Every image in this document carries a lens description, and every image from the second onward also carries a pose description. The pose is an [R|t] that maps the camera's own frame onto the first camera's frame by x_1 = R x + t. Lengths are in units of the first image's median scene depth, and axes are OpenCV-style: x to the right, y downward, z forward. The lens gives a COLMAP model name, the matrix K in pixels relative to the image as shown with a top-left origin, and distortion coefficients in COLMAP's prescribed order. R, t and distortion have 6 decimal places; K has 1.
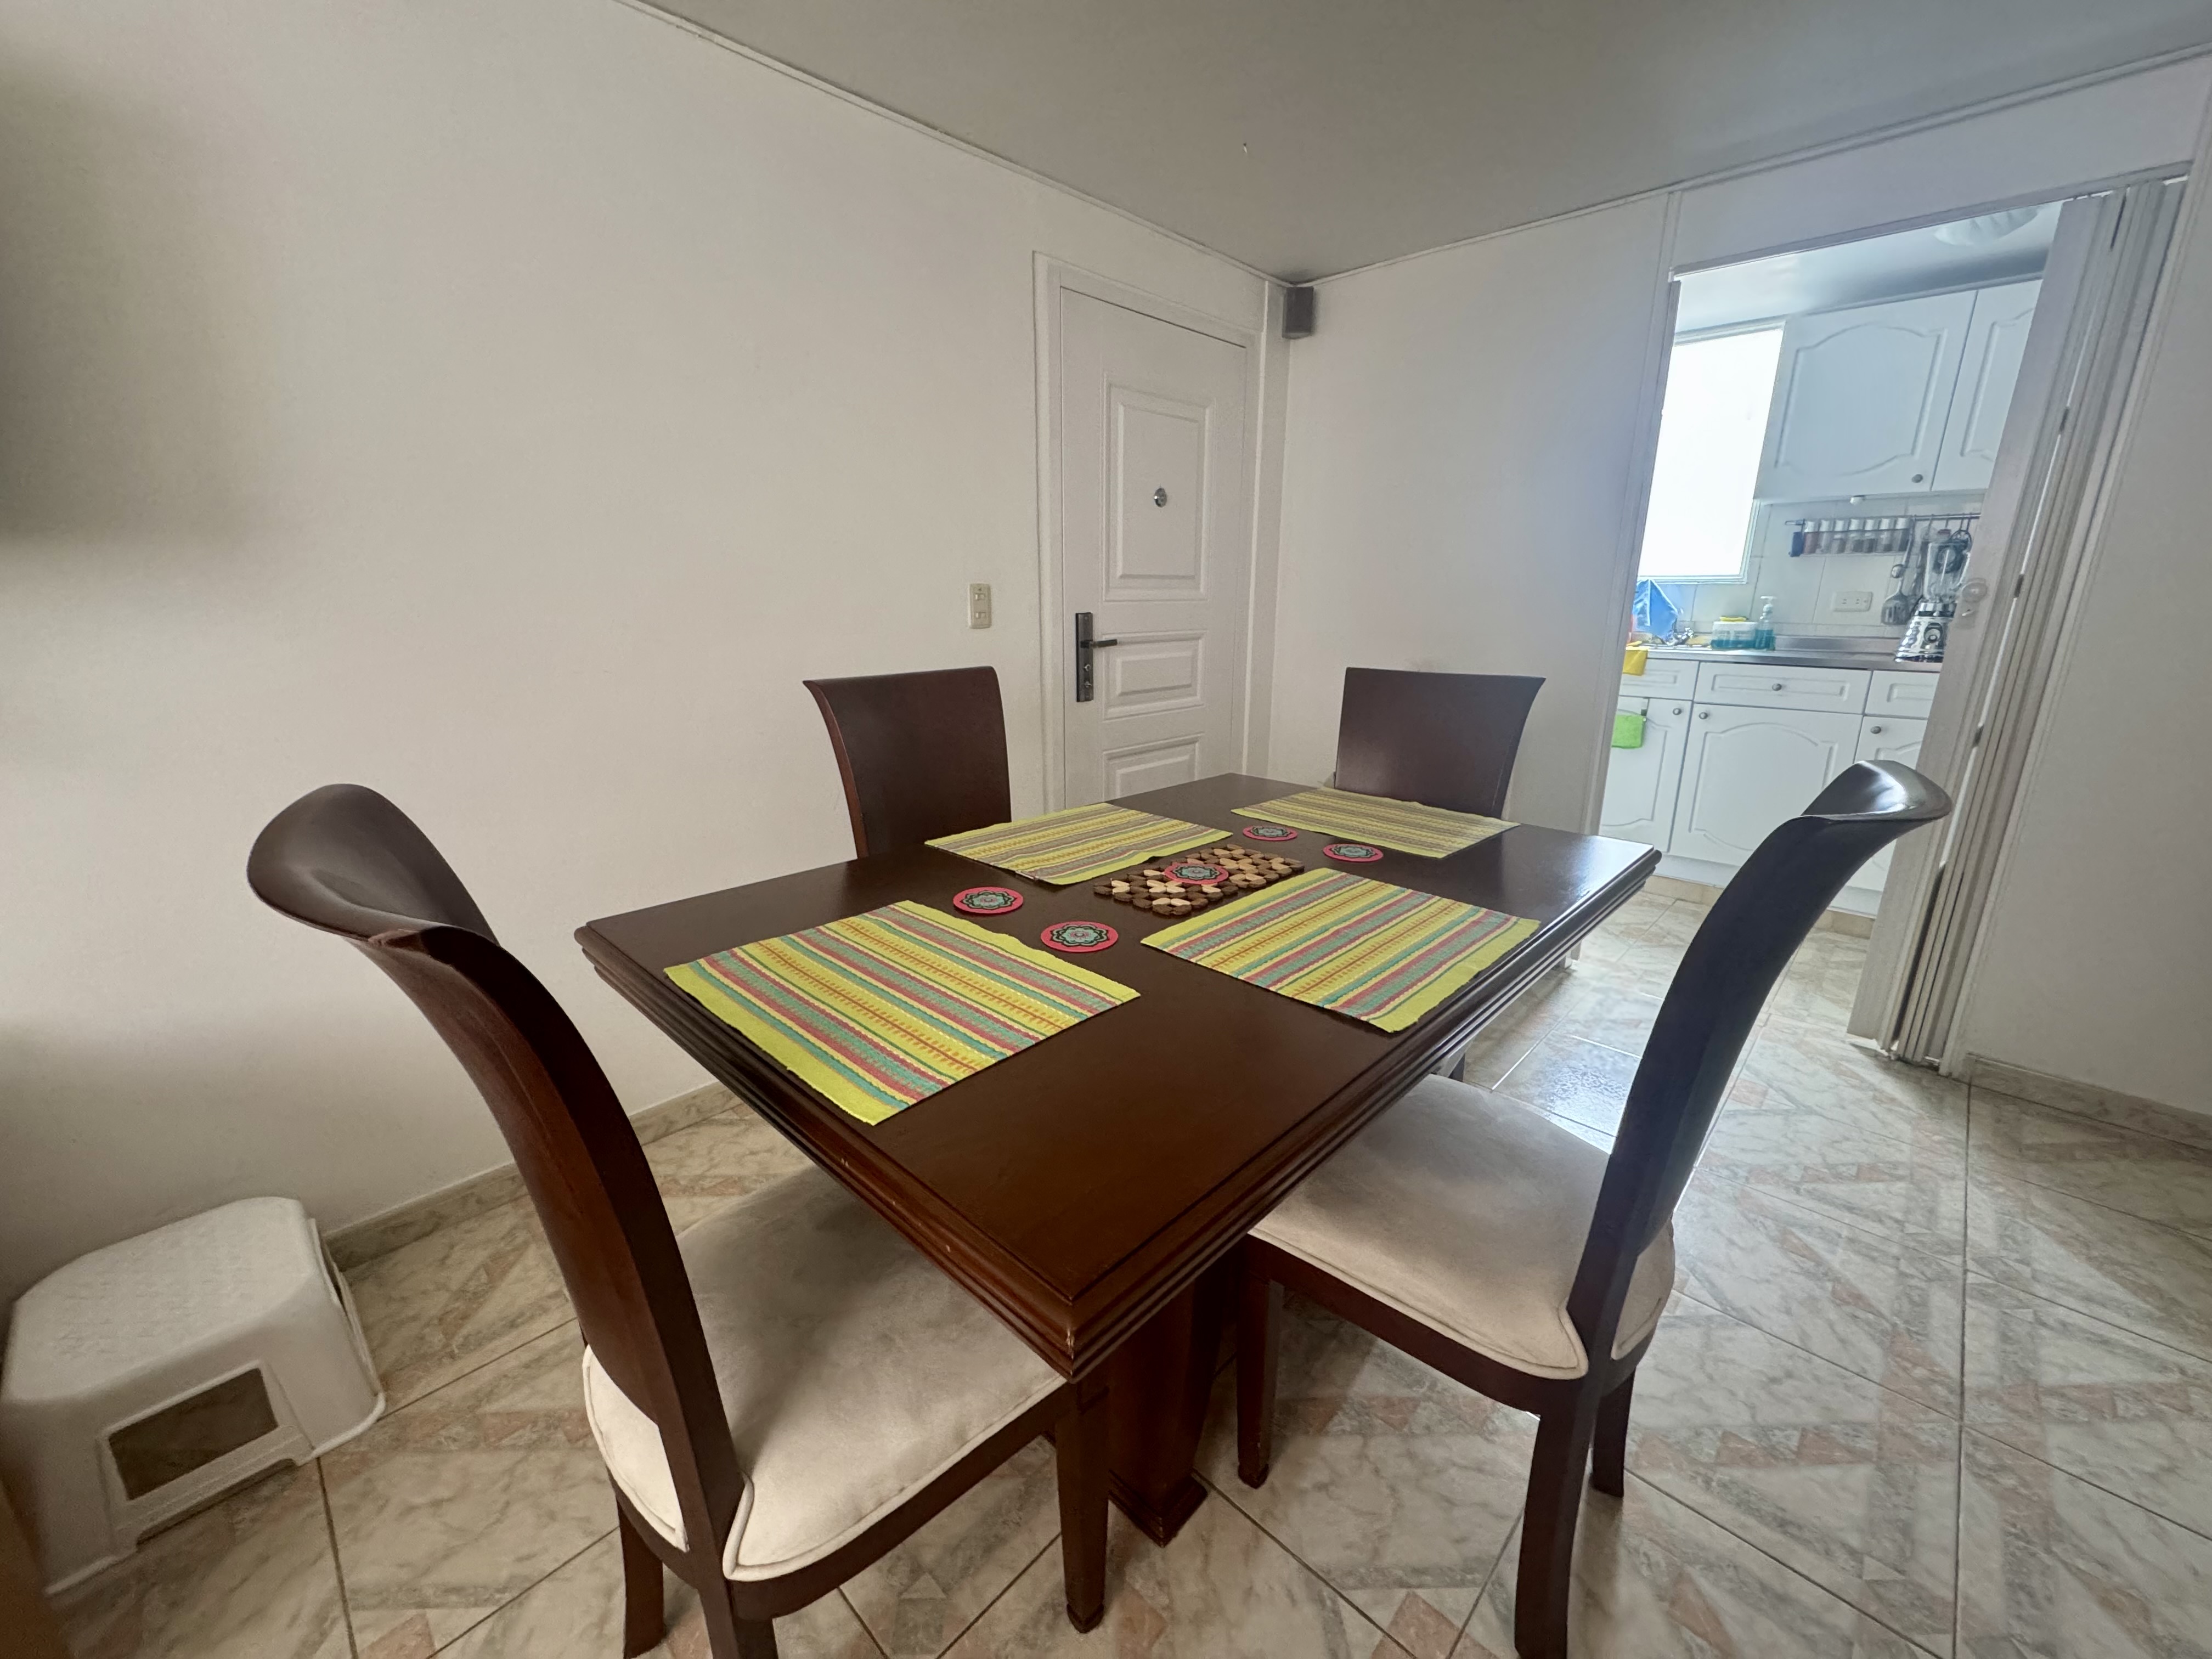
lens RADIAL K [[888.2, 0, 1103.2], [0, 888.2, 821.8], [0, 0, 1]] dist [-0.000389, -0.000112]
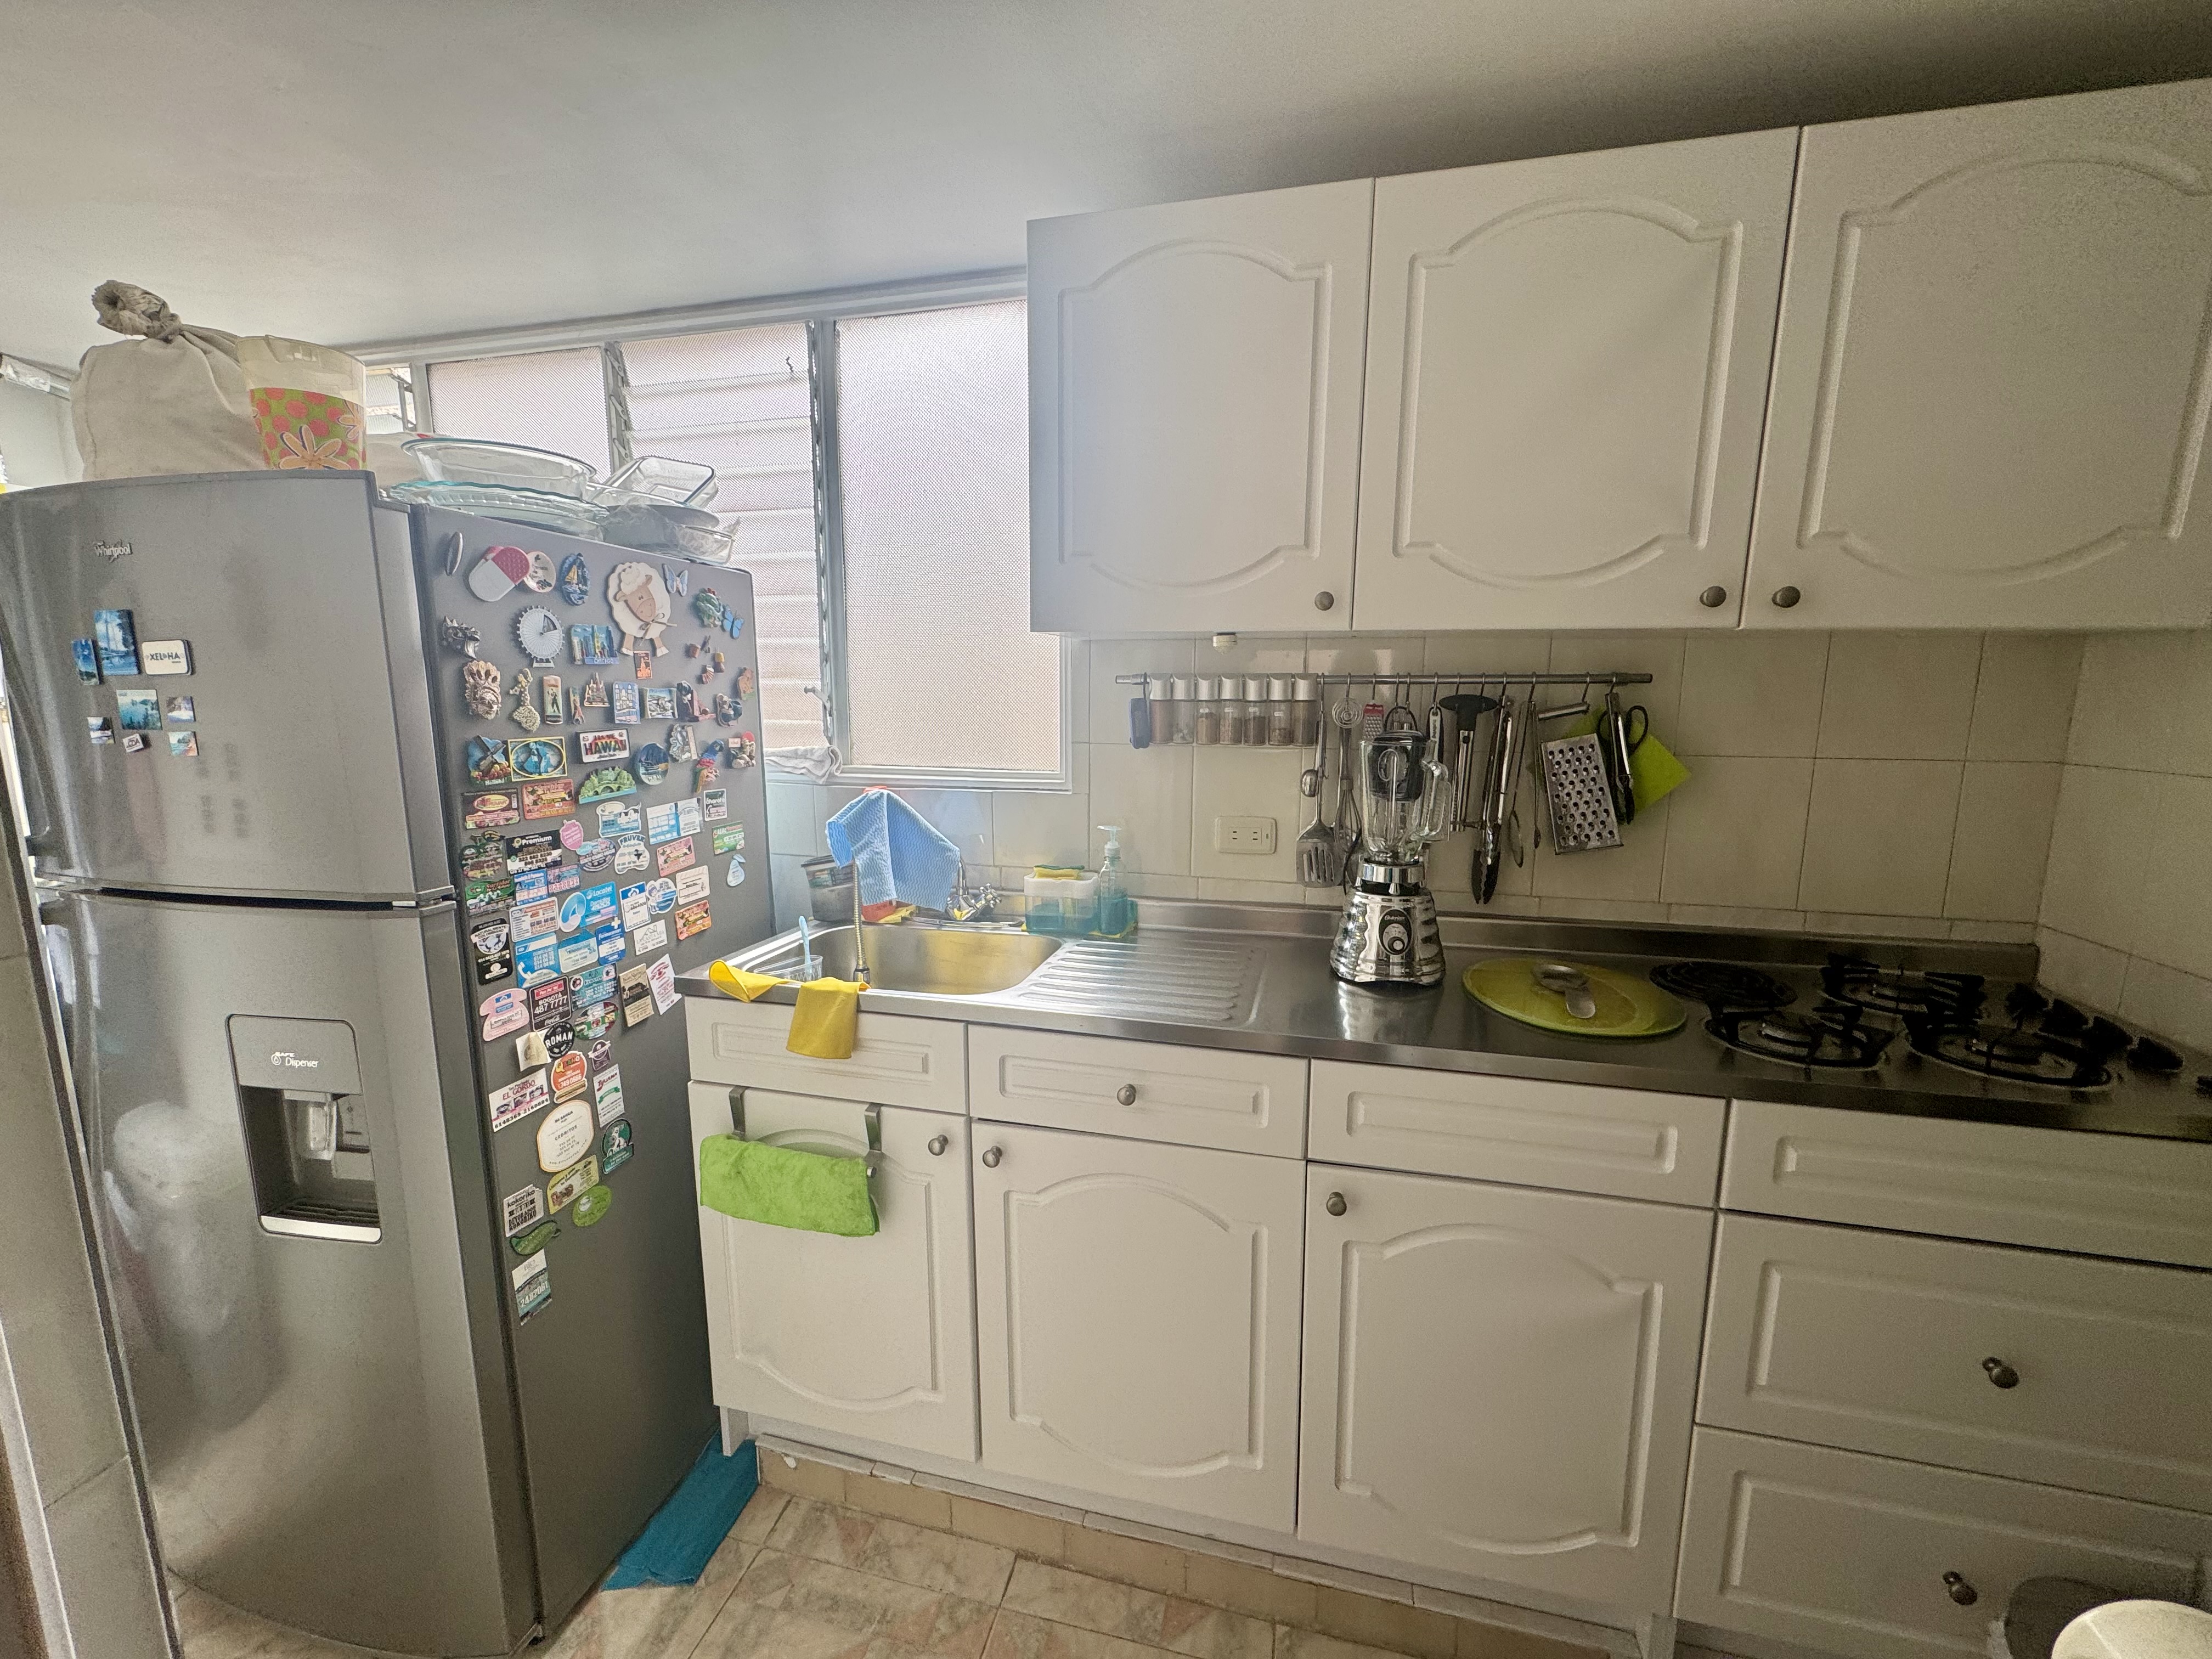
lens RADIAL K [[888.2, 0, 1102.5], [0, 888.2, 832.6], [0, 0, 1]] dist [-0.000389, -0.000112]
pose [[0.865913, -0.081030, 0.493588, 0.543547], [0.127966, 0.989839, -0.061997, -0.236866], [-0.483549, 0.116847, 0.867483, 0.624381]]
